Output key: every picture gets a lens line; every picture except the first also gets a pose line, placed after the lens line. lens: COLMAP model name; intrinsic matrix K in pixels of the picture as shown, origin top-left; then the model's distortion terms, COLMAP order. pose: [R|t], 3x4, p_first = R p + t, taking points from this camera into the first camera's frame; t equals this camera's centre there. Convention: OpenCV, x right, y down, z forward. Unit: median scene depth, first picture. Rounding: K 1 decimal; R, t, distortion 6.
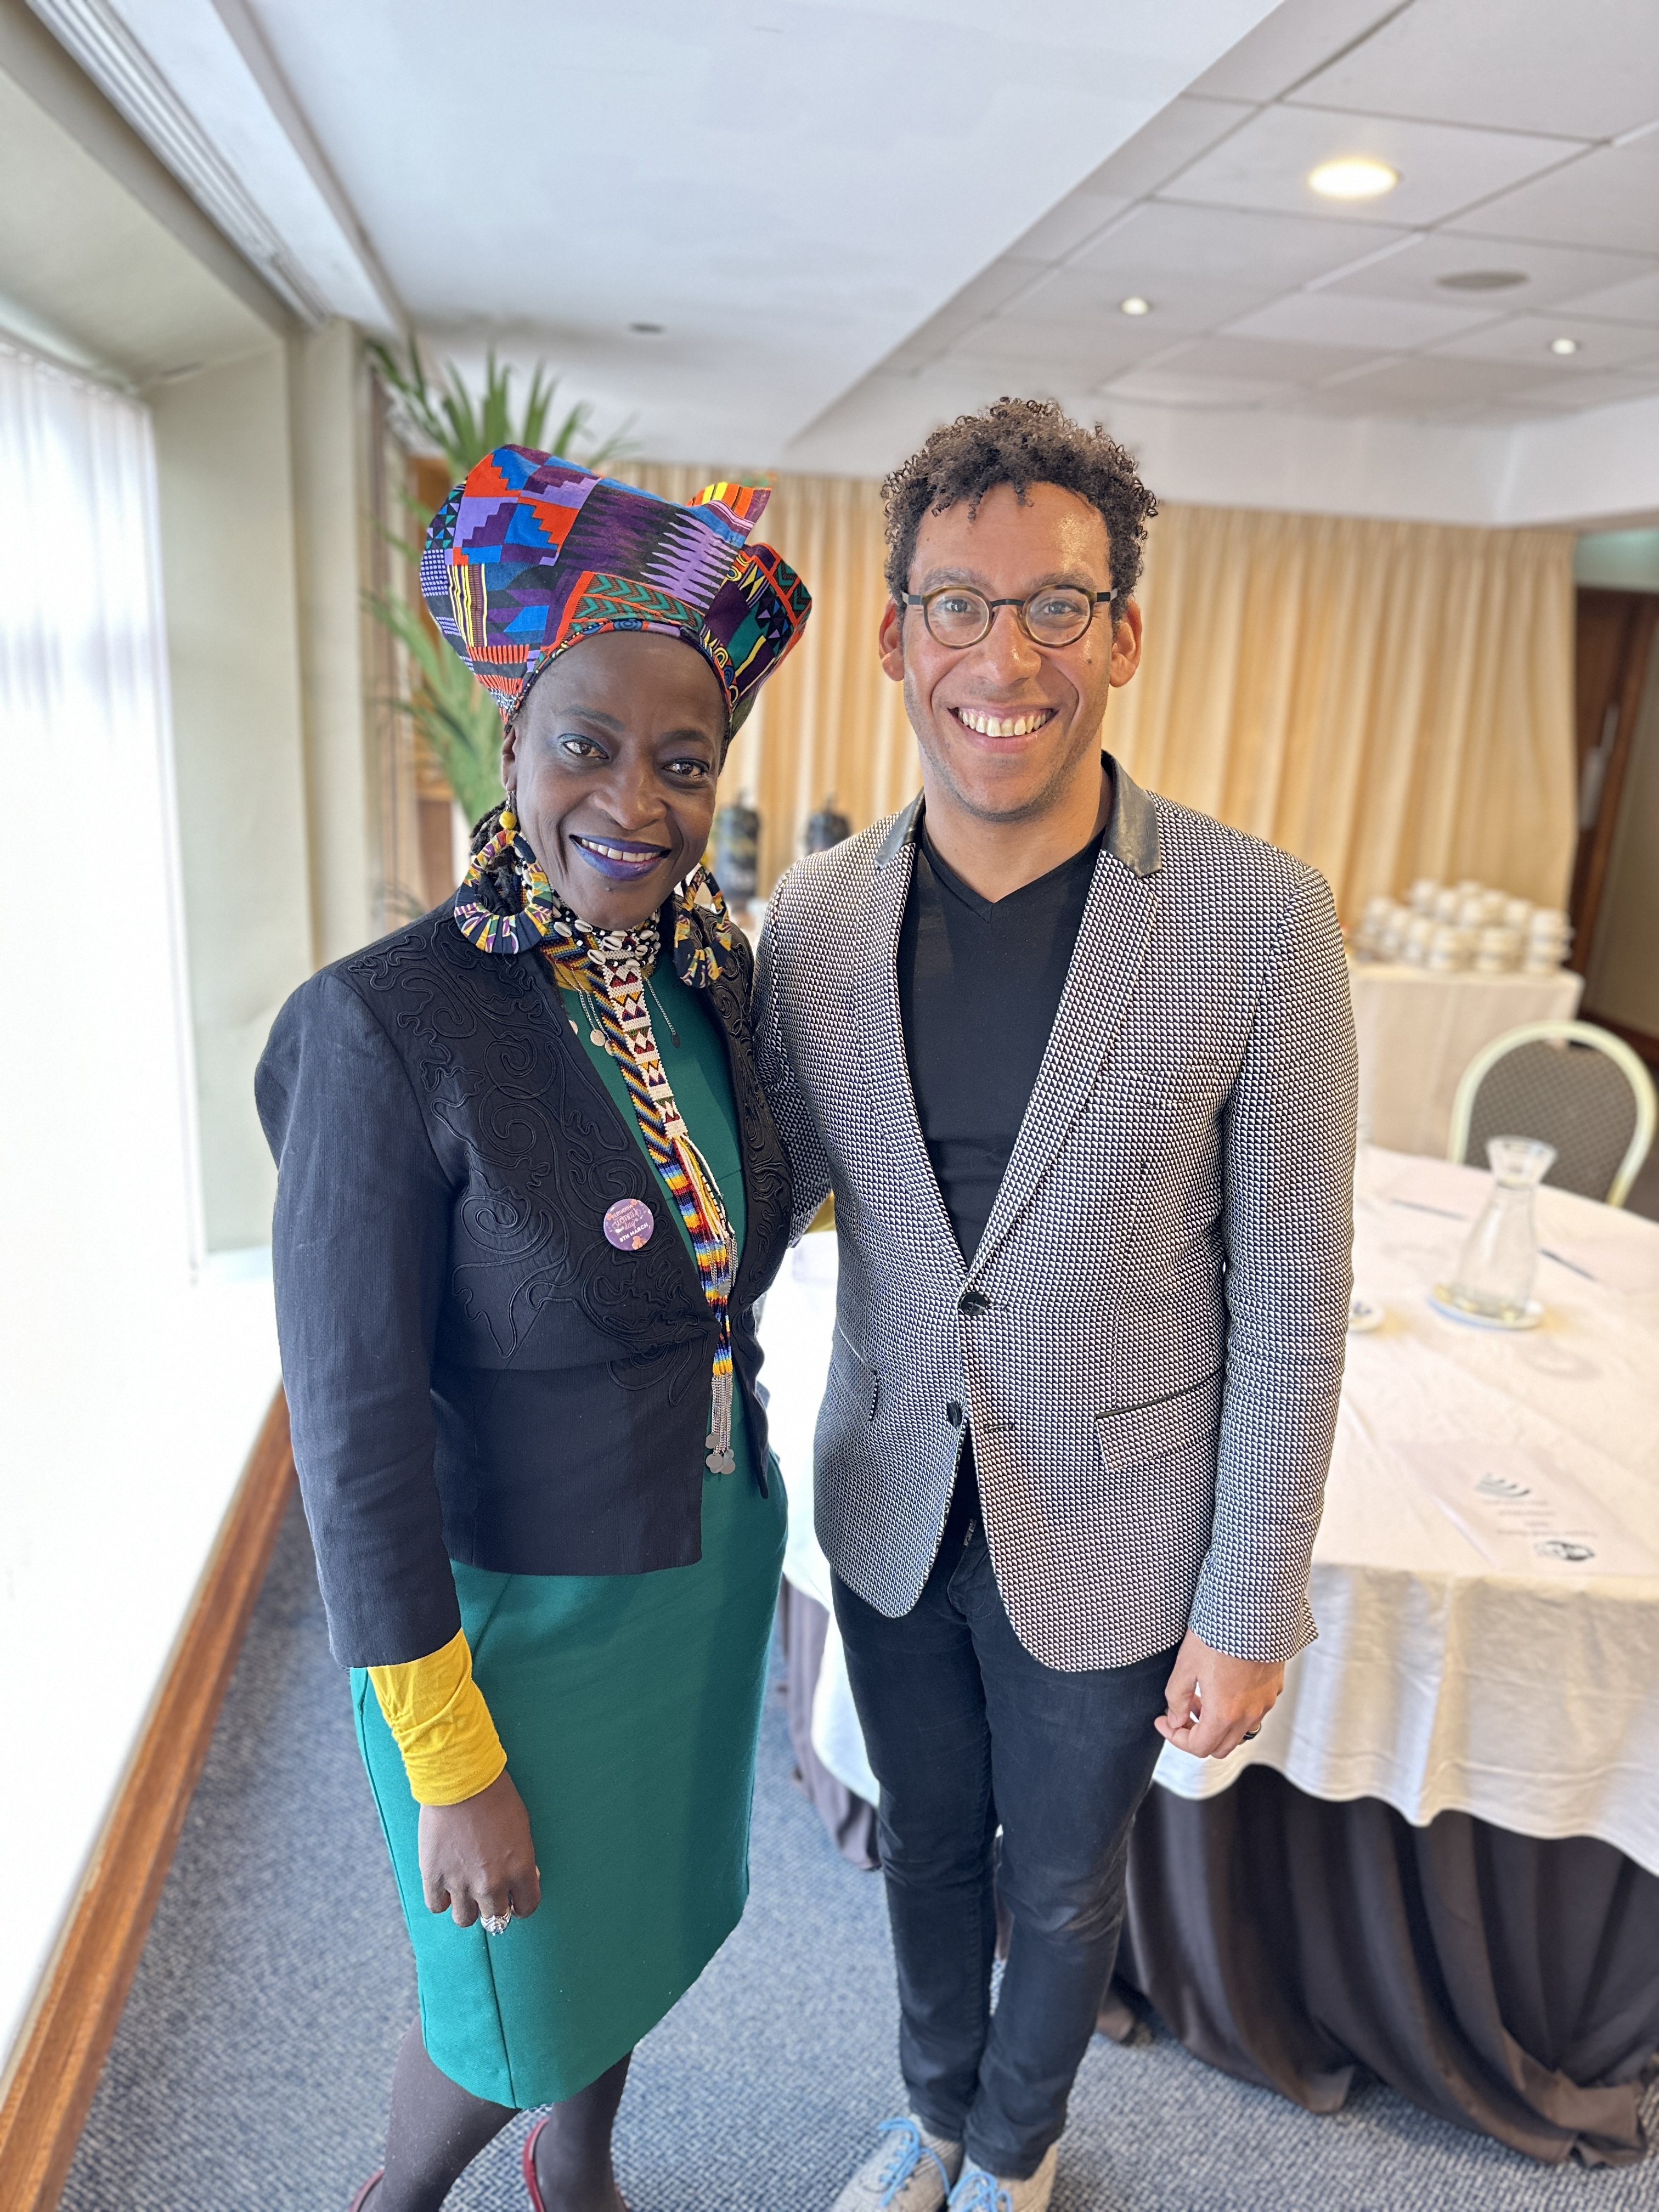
lens RADIAL K [[1539.8, 0, 823.0], [0, 1539.8, 1109.4], [0, 0, 1]] dist [-0.001424, -0.000384]
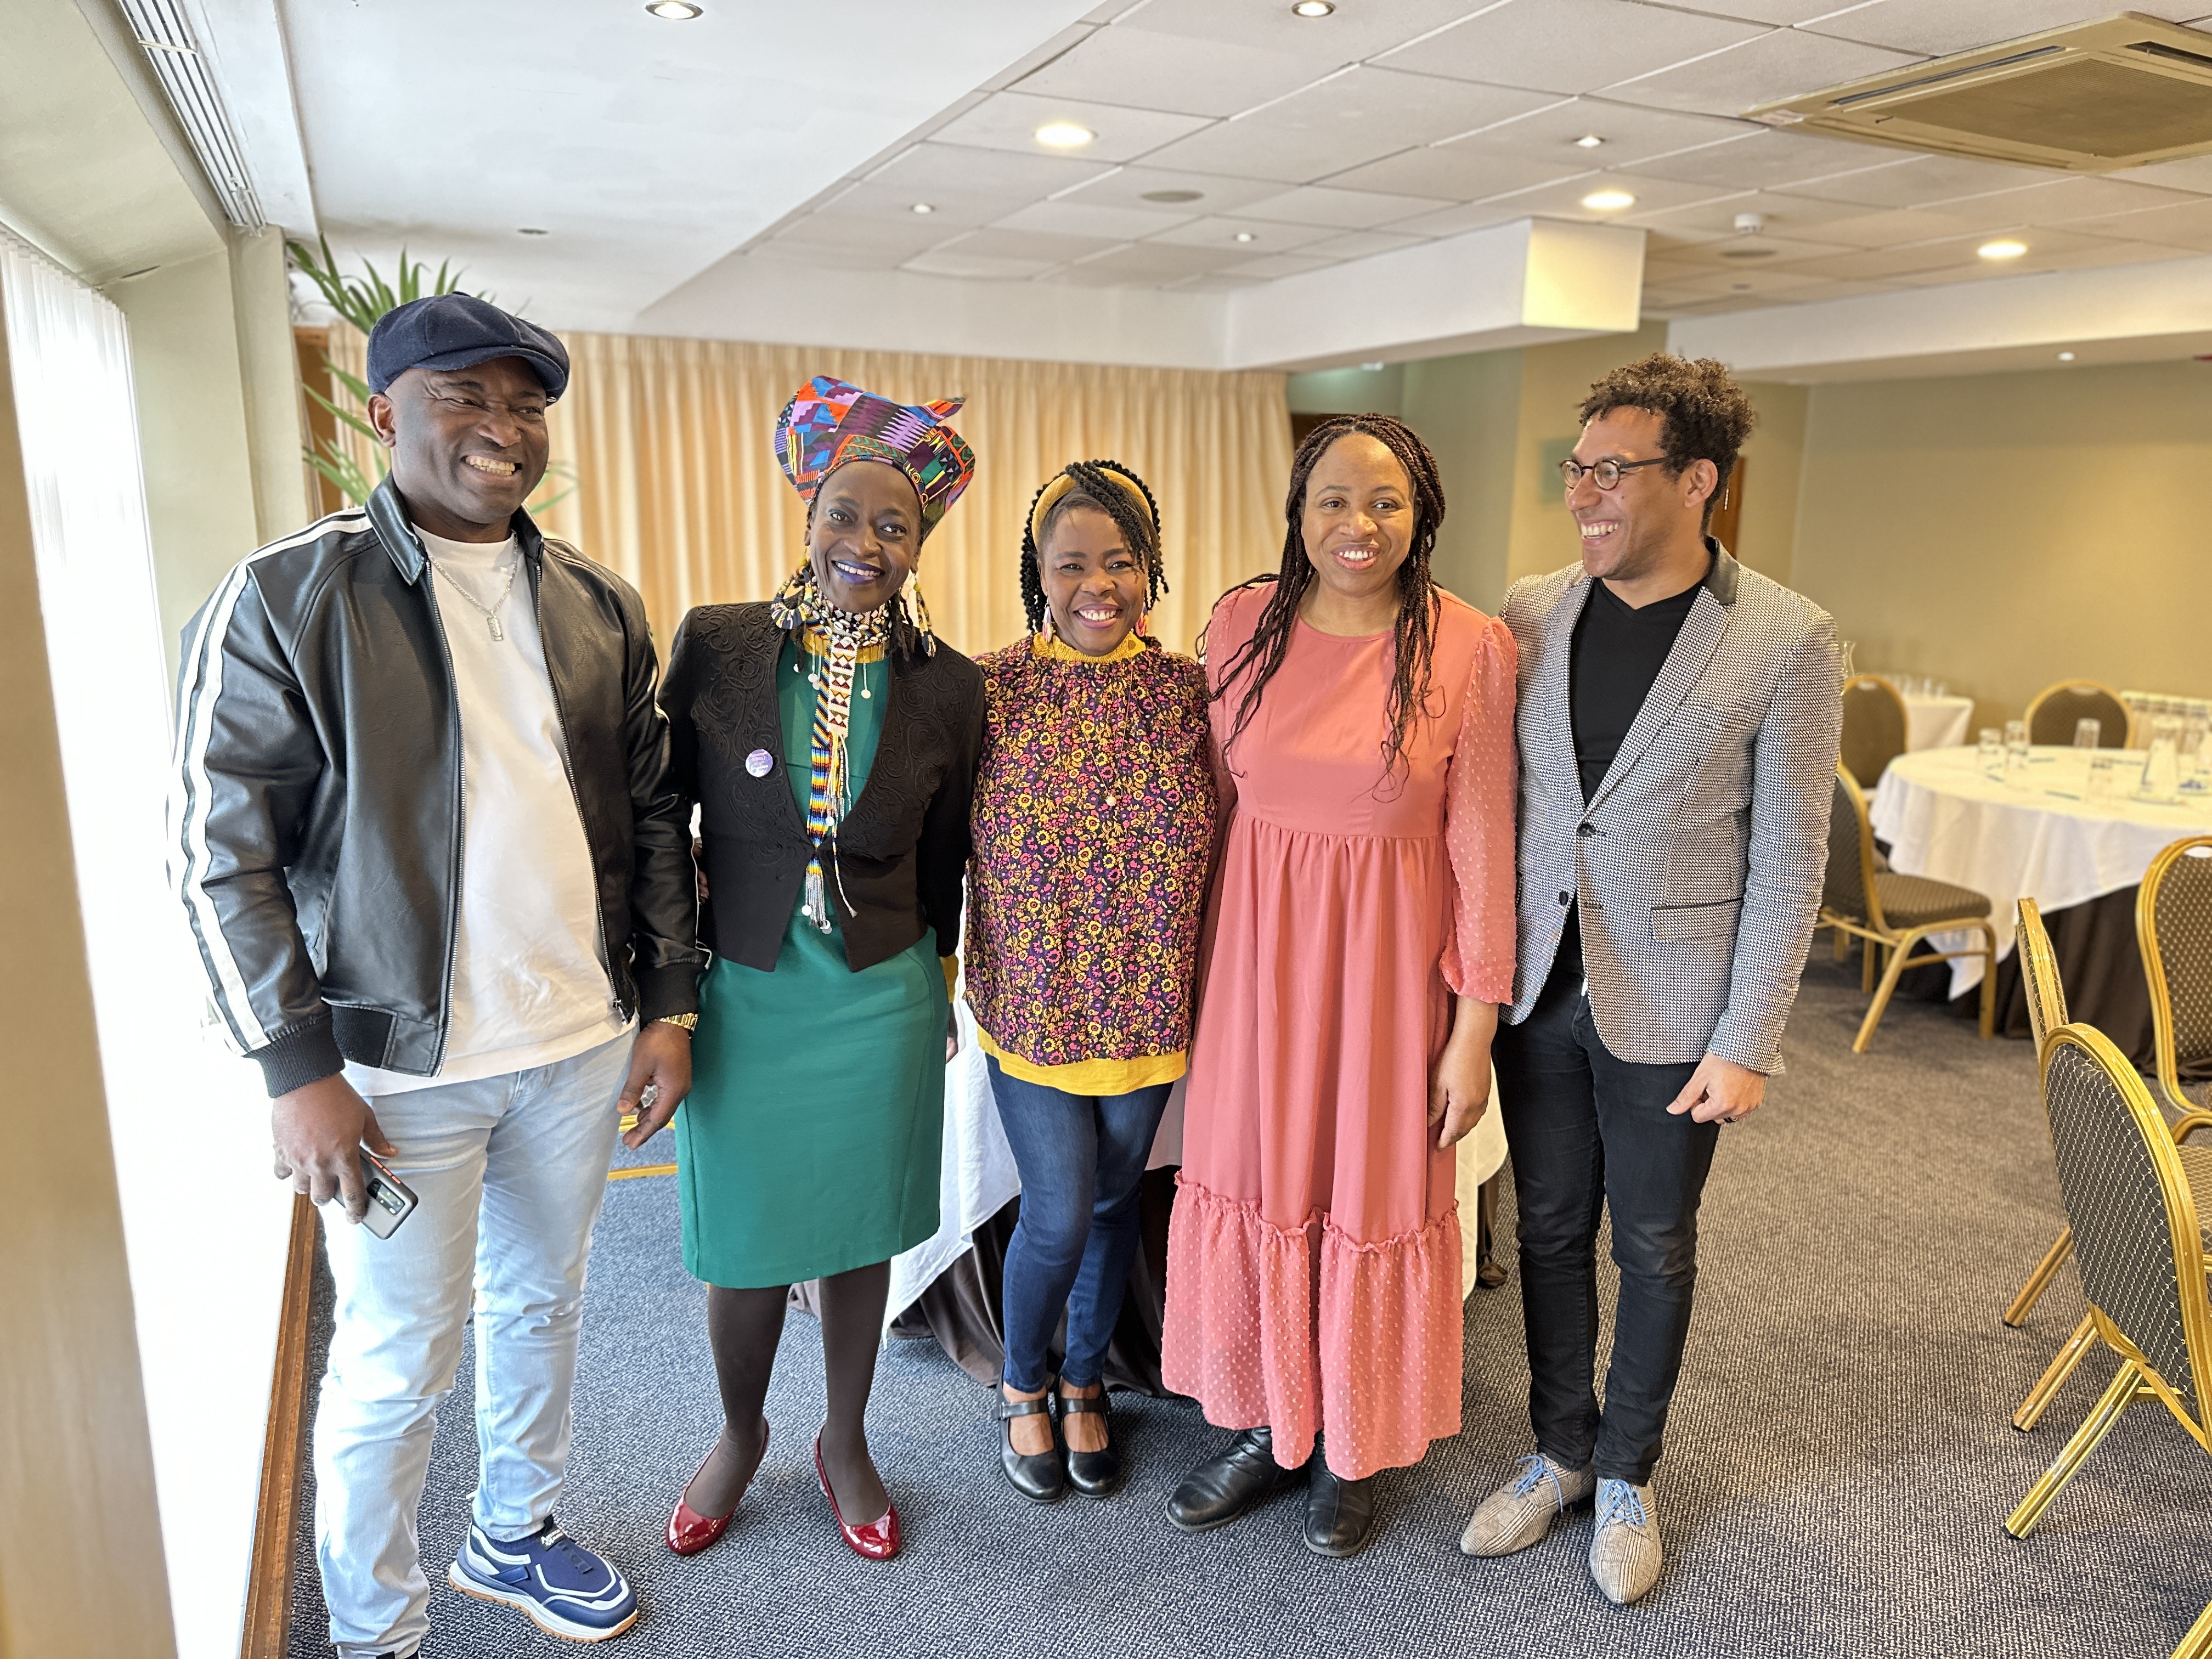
lens RADIAL K [[1543.6, 0, 1098.9], [0, 1543.6, 849.7], [0, 0, 1]] dist [0.003933, -0.003826]
pose [[0.960941, -0.099636, 0.258196, -0.048677], [0.114726, 0.992422, -0.044015, 0.095614], [-0.251854, 0.071918, 0.965089, -0.286787]]
